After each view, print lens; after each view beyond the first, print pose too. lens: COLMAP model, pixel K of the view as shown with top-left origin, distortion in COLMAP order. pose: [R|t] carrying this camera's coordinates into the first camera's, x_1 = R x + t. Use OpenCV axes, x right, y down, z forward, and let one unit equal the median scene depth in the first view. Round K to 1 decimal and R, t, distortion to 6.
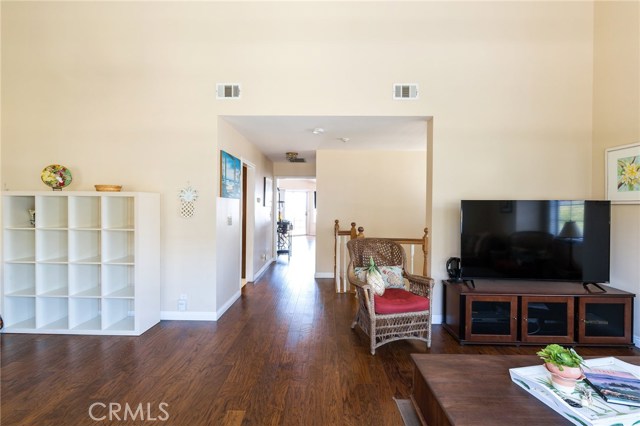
lens RADIAL K [[313.0, 0, 321.0], [0, 313.0, 207.1], [0, 0, 1]] dist [-0.001773, -0.002385]
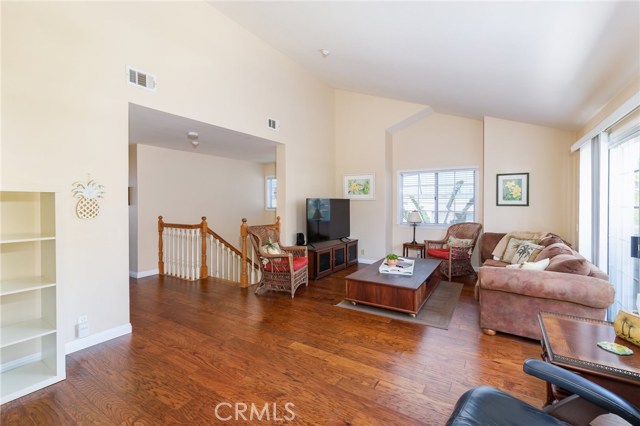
lens RADIAL K [[284.9, 0, 319.7], [0, 284.9, 203.2], [0, 0, 1]] dist [0.009513, -0.002150]
pose [[0.525536, -0.010791, 0.850703, -0.836710], [0.007918, 0.999938, 0.007793, -0.007875], [-0.850734, 0.002641, 0.525589, 0.121183]]
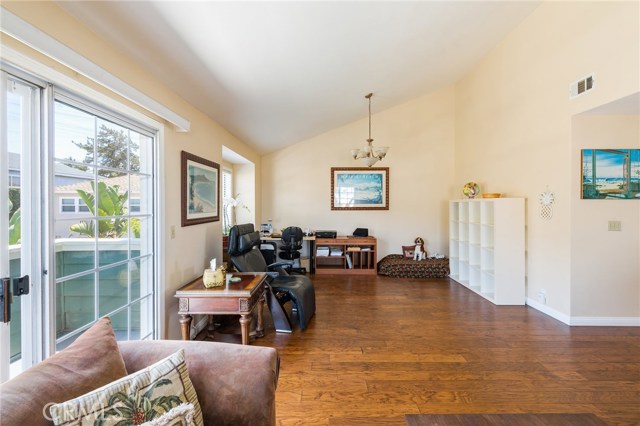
lens RADIAL K [[284.9, 0, 317.6], [0, 284.9, 207.8], [0, 0, 1]] dist [0.009513, -0.002150]
pose [[-0.011893, 0.001279, -0.999928, 0.627981], [-0.000717, 0.999999, 0.001287, -0.007134], [0.999929, 0.000732, -0.011892, 0.235376]]
